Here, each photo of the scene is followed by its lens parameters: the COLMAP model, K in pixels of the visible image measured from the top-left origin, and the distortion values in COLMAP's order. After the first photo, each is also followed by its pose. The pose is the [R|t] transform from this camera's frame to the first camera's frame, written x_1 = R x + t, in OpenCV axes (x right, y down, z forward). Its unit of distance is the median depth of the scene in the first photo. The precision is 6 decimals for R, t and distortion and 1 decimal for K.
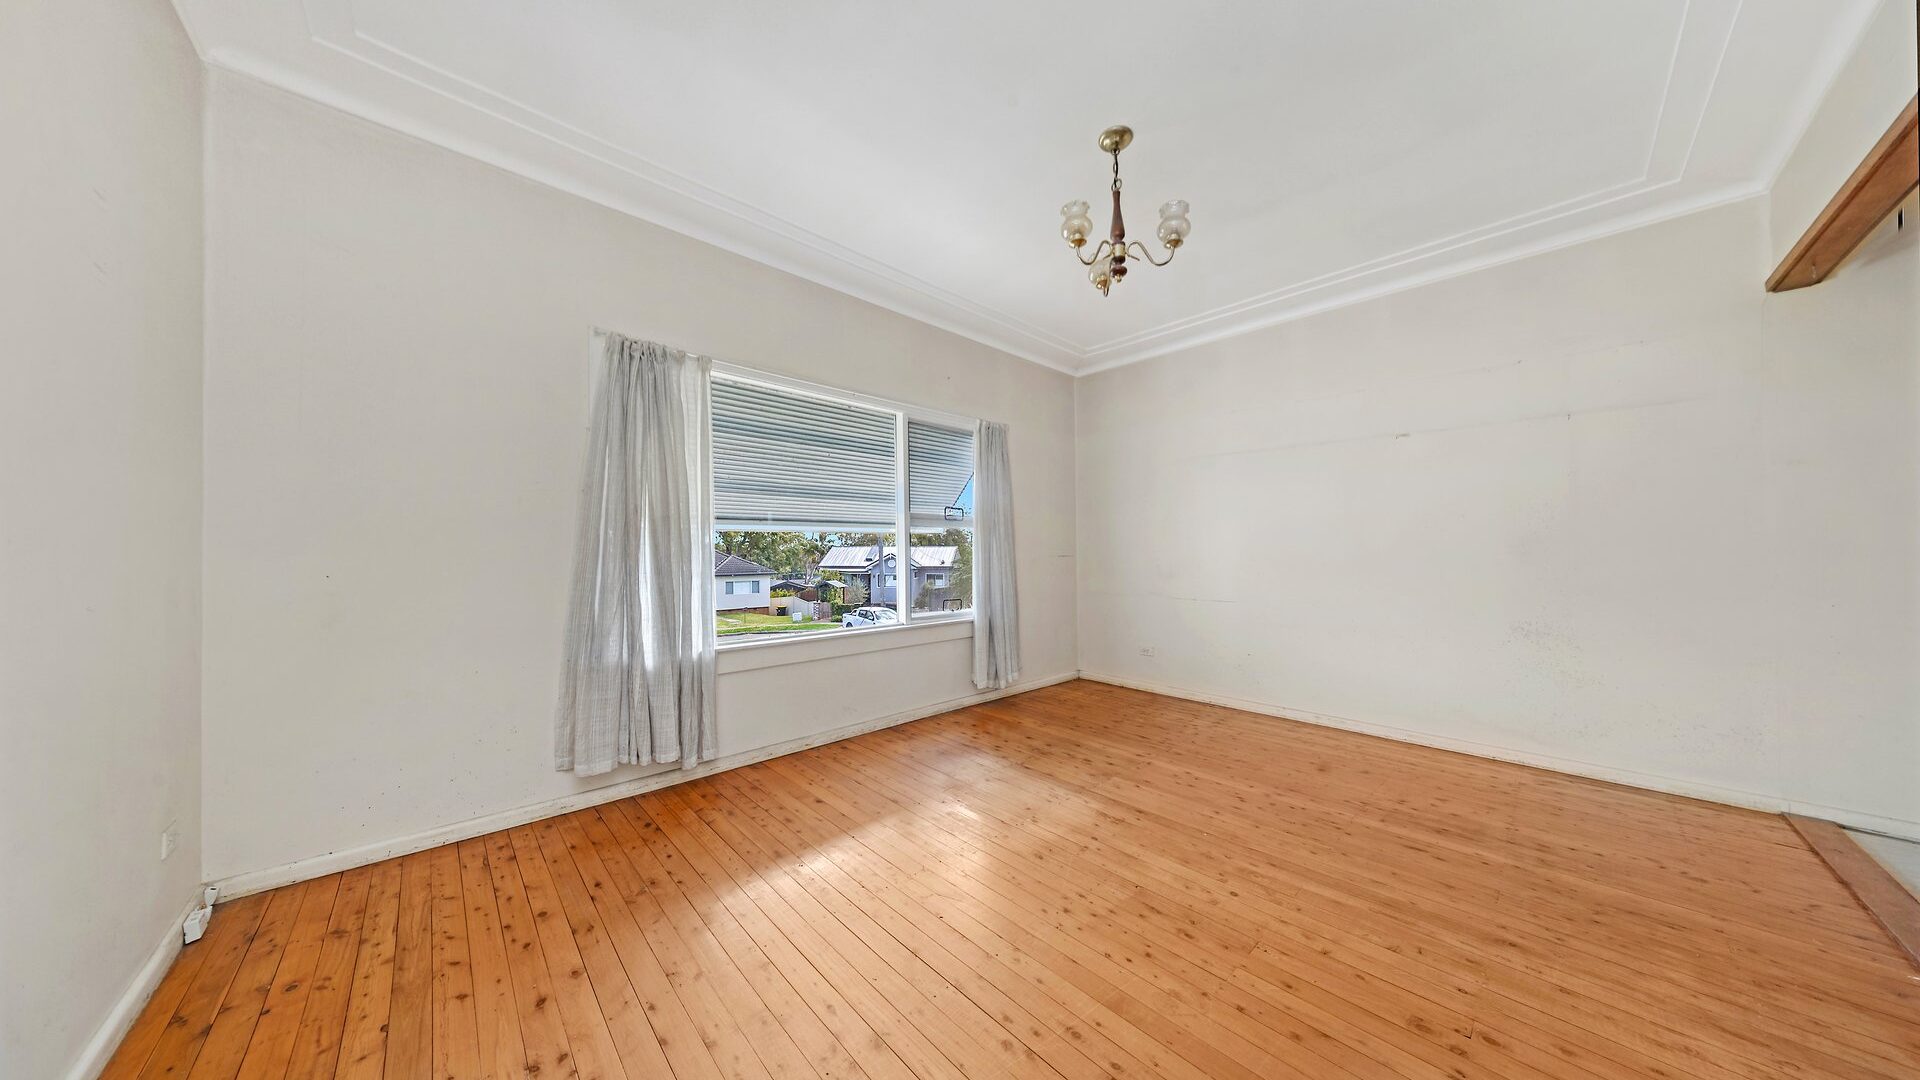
lens RADIAL K [[566.2, 0, 959.8], [0, 566.2, 550.0], [0, 0, 1]] dist [0.000007, -0.000057]
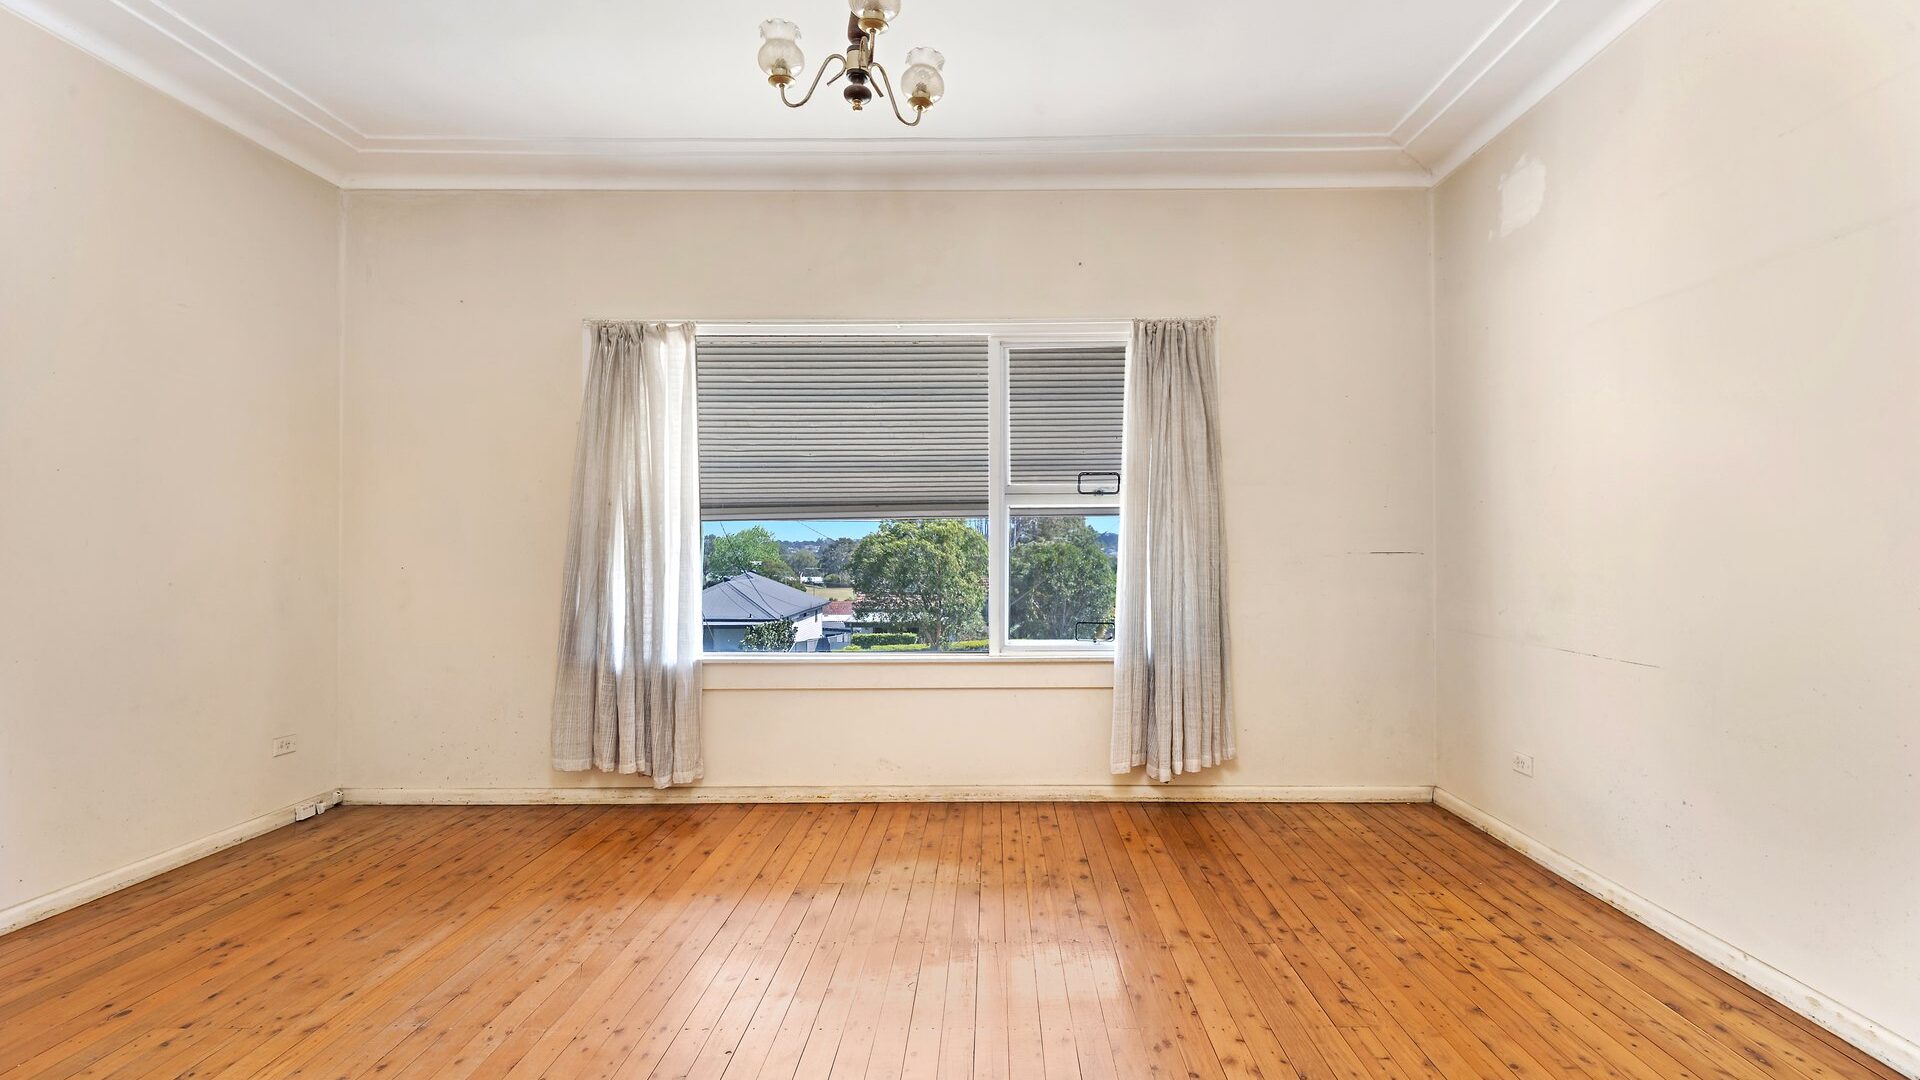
lens RADIAL K [[908.6, 0, 966.5], [0, 908.6, 542.3], [0, 0, 1]] dist [0.005652, 0.001095]
pose [[0.722846, -0.008082, -0.690962, 0.900652], [0.009544, 0.999953, -0.001712, 0.003521], [0.690943, -0.005357, 0.722889, 0.306281]]
